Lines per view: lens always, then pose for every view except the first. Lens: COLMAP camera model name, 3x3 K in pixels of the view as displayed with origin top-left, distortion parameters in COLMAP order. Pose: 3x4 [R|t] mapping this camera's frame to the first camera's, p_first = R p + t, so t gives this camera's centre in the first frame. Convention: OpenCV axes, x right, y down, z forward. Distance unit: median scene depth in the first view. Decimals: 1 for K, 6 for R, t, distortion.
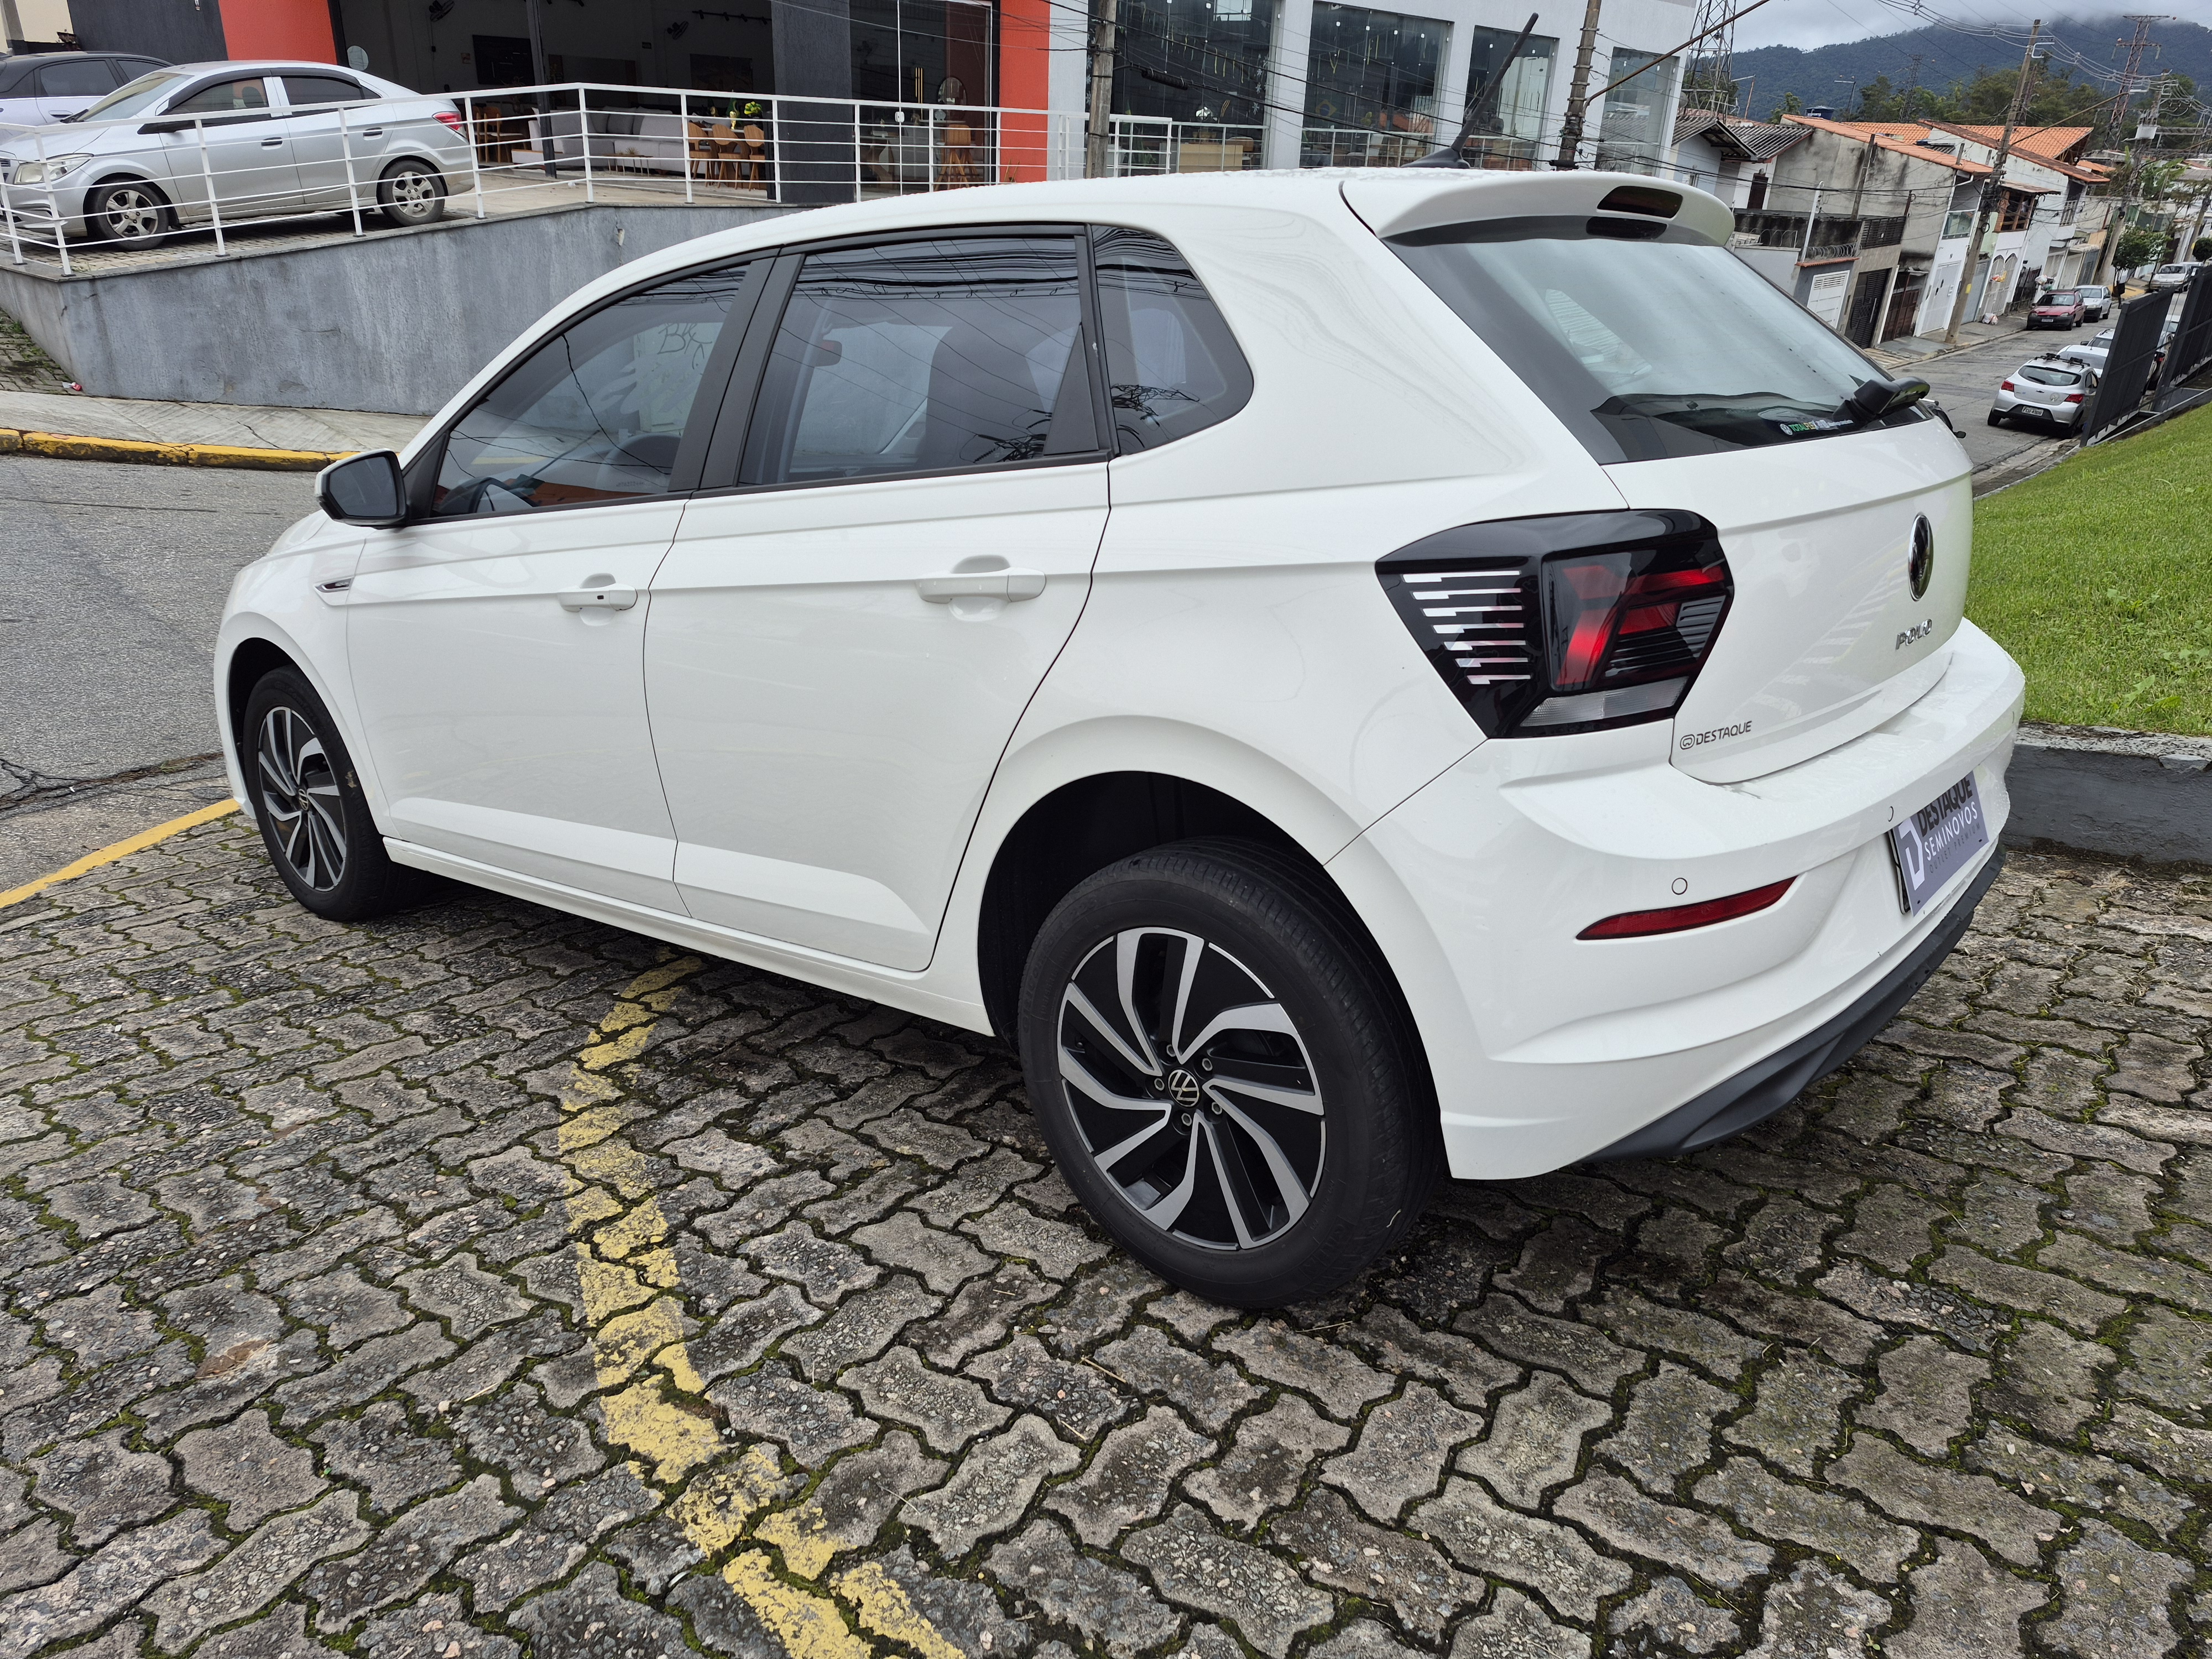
lens RADIAL K [[1492.6, 0, 1075.2], [0, 1492.6, 838.9], [0, 0, 1]] dist [0.075509, -0.081393]
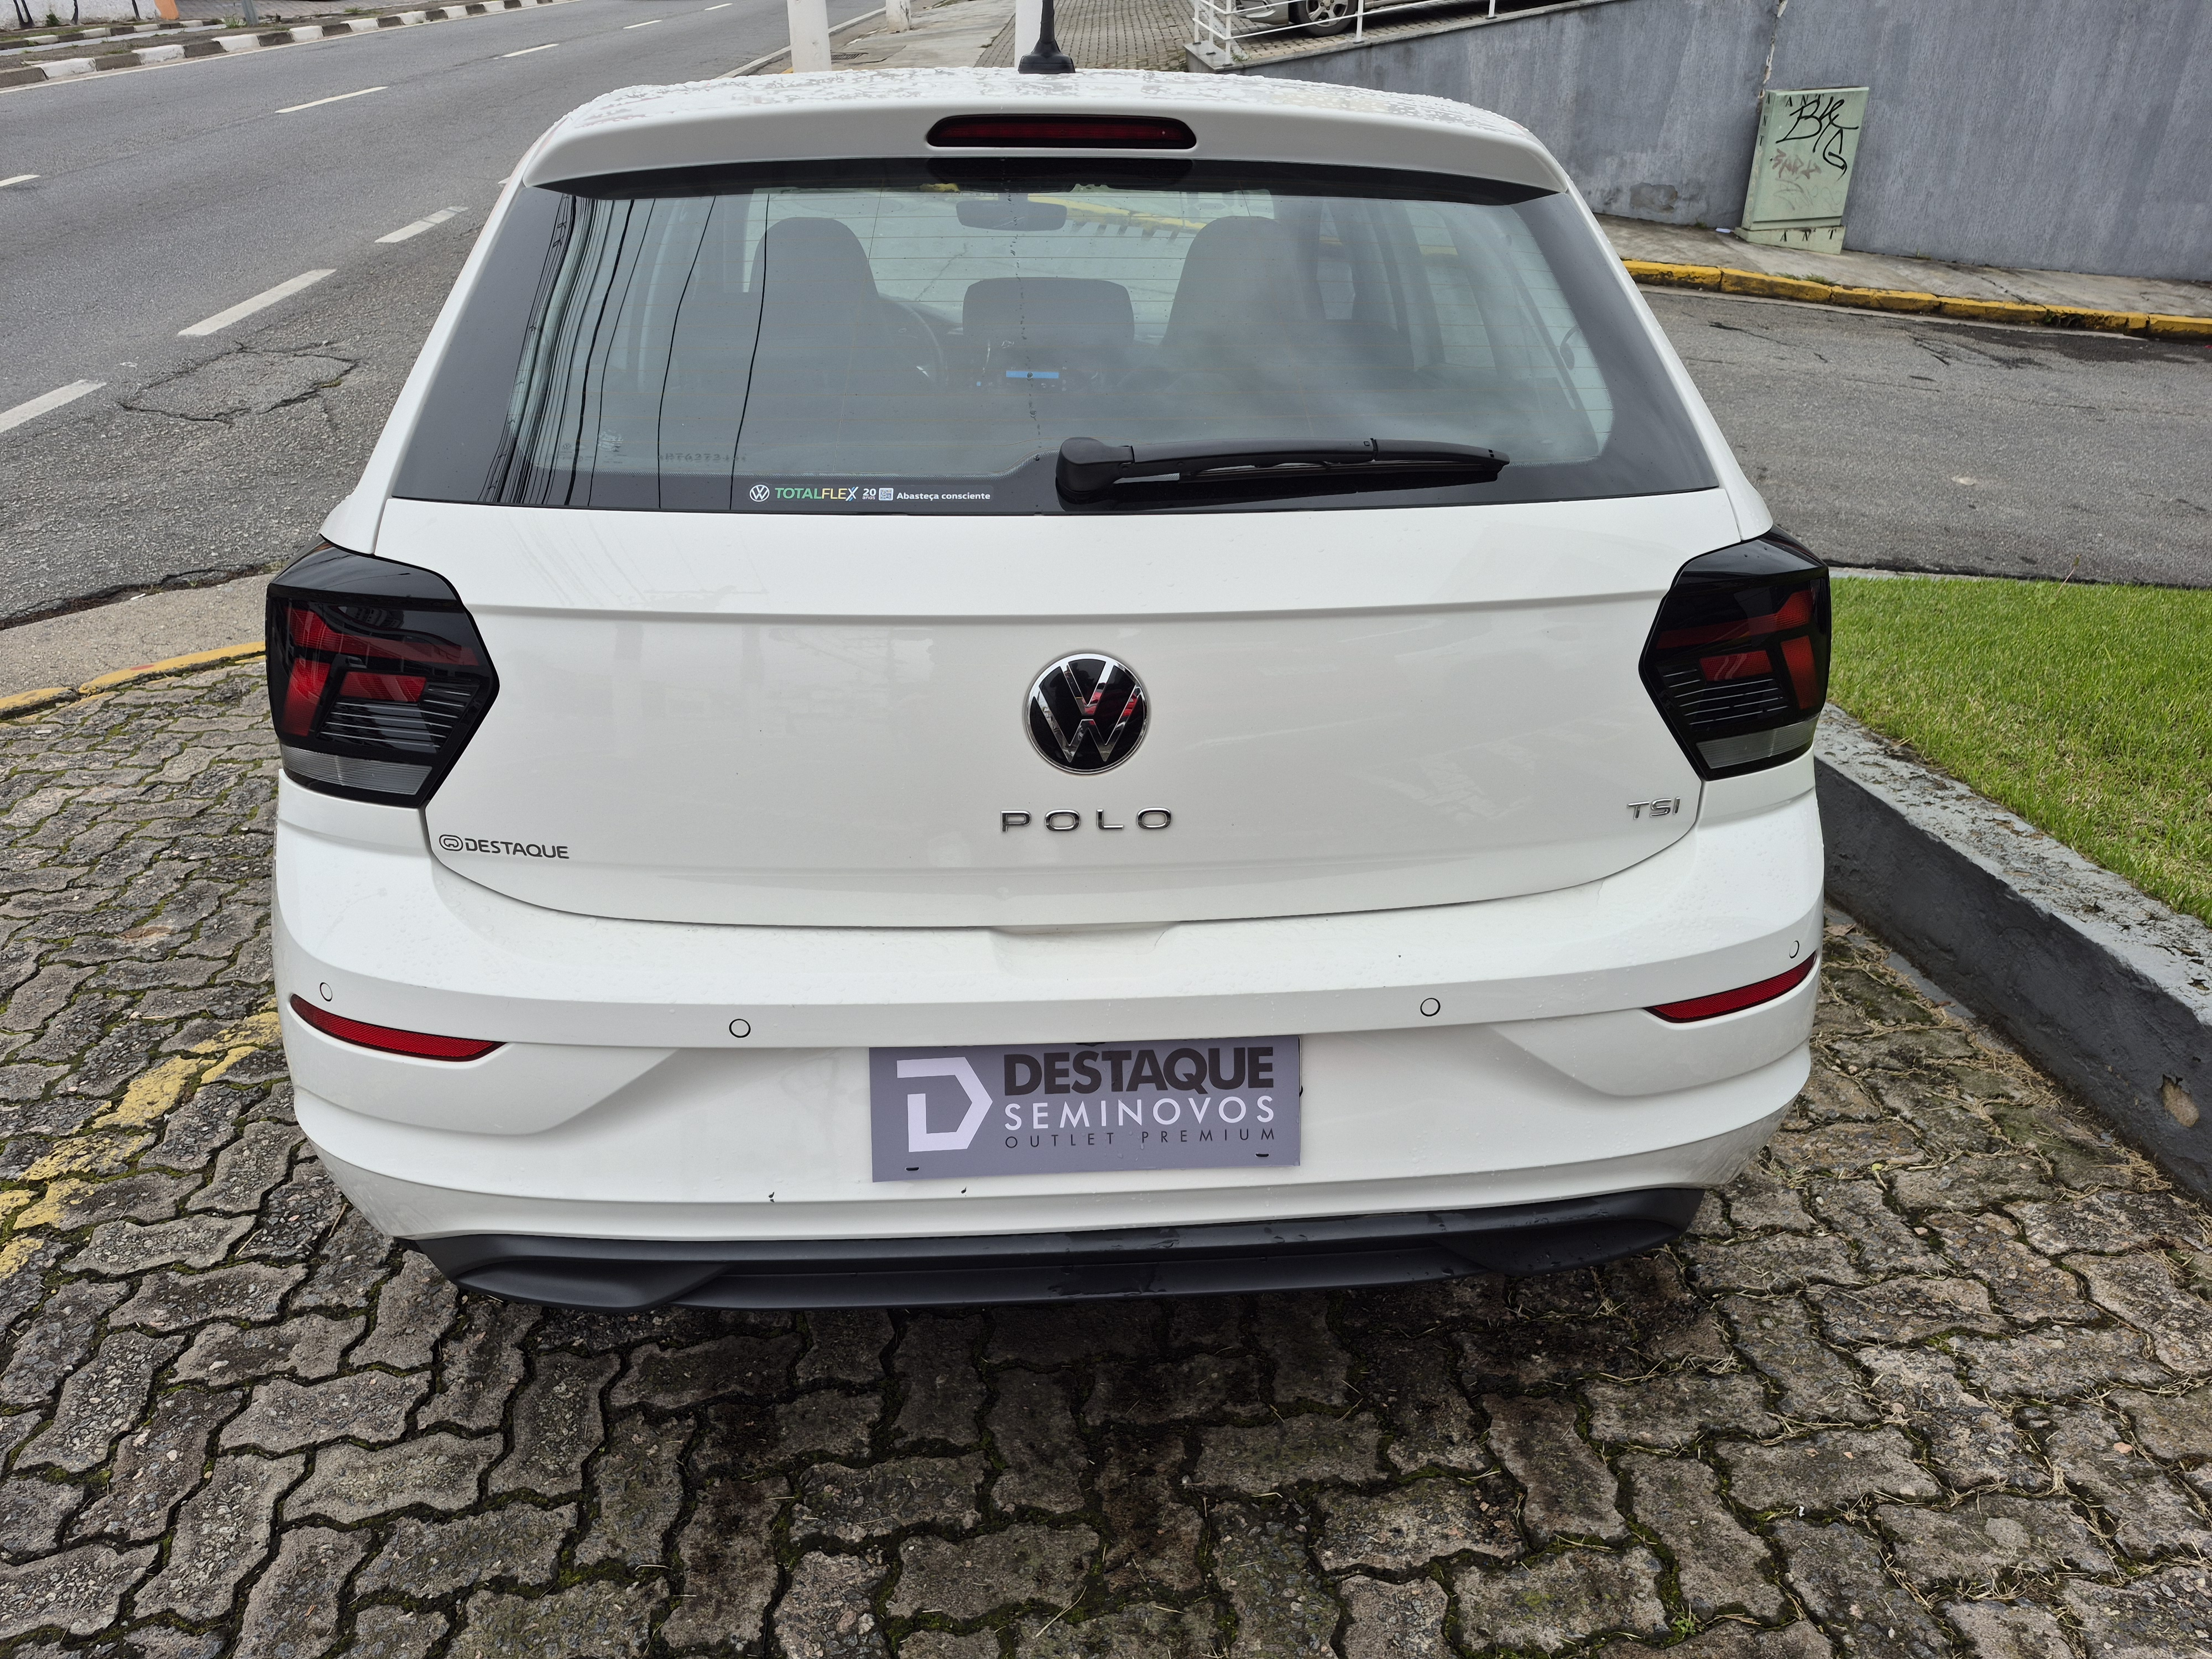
lens RADIAL K [[1518.2, 0, 1108.0], [0, 1518.2, 811.9], [0, 0, 1]] dist [0.012899, -0.004362]
pose [[0.714096, 0.306840, -0.629219, 1.067807], [-0.231513, 0.951759, 0.201384, -0.300202], [0.660657, 0.001865, 0.750685, 0.542772]]
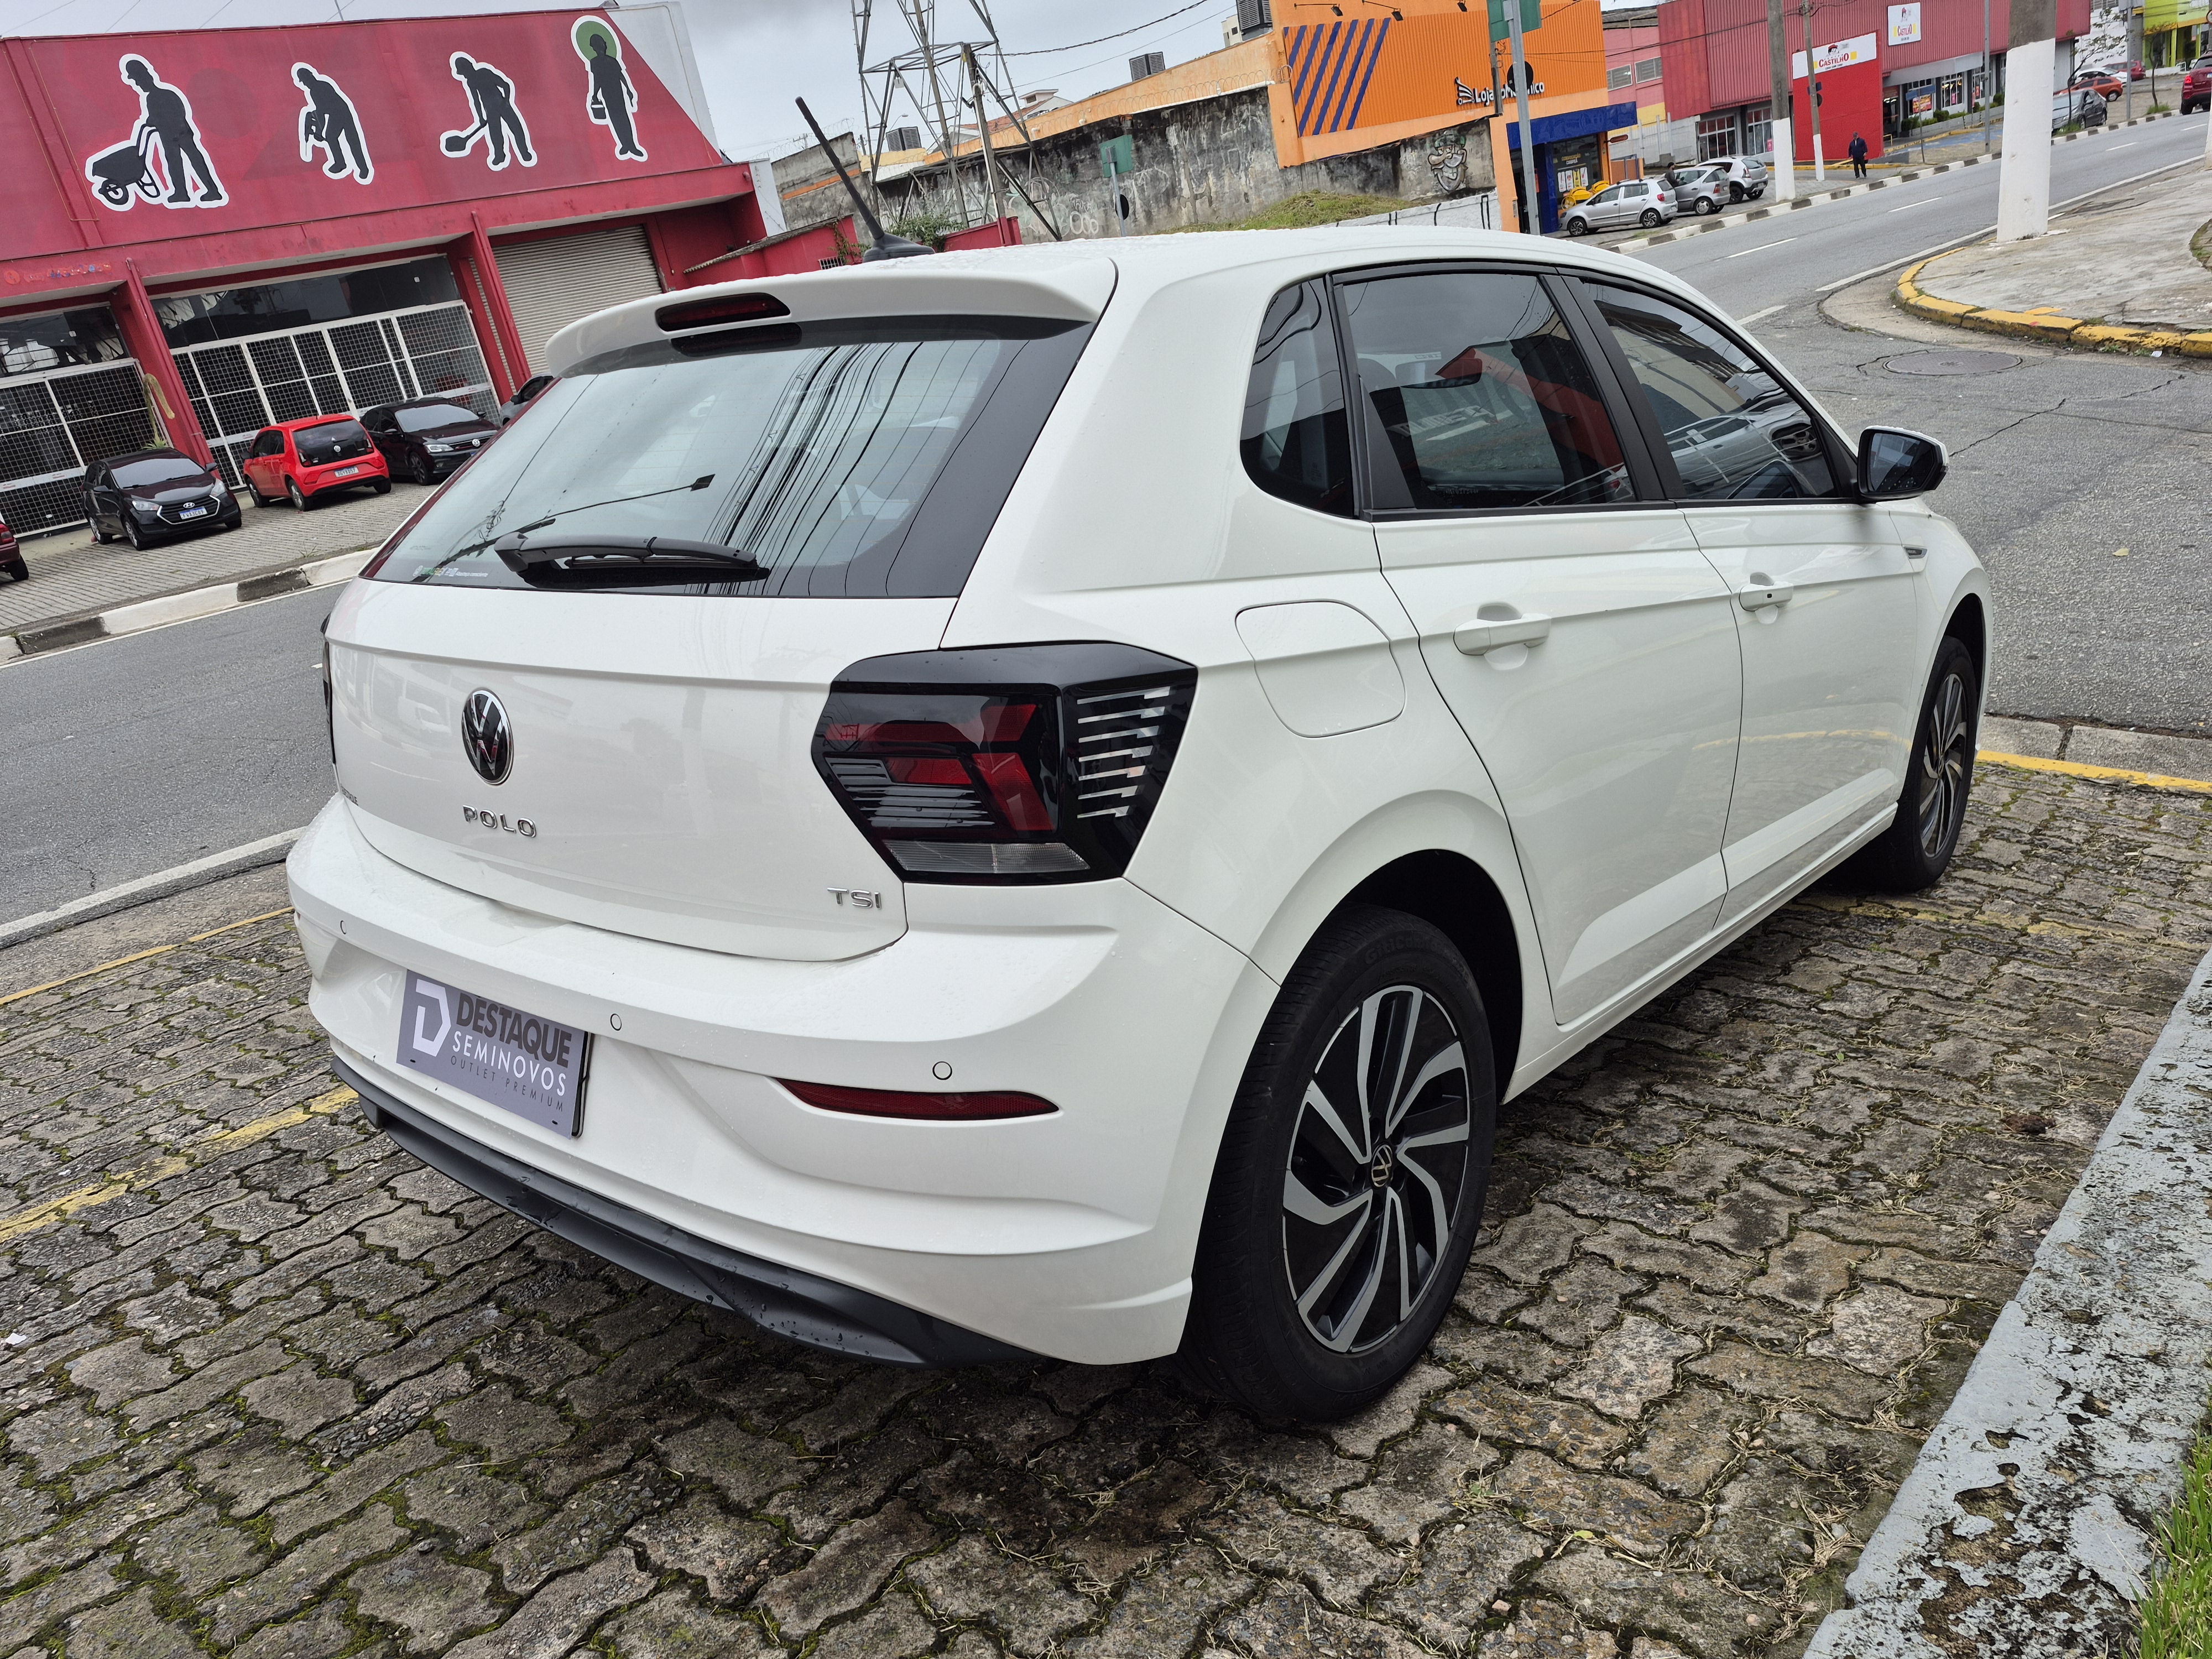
lens RADIAL K [[1517.1, 0, 1106.0], [0, 1517.1, 829.5], [0, 0, 1]] dist [0.000568, -0.002113]
pose [[0.042092, 0.301203, -0.952631, 1.527821], [-0.222474, 0.932363, 0.284965, -0.499523], [0.974030, 0.199941, 0.106254, 1.360292]]
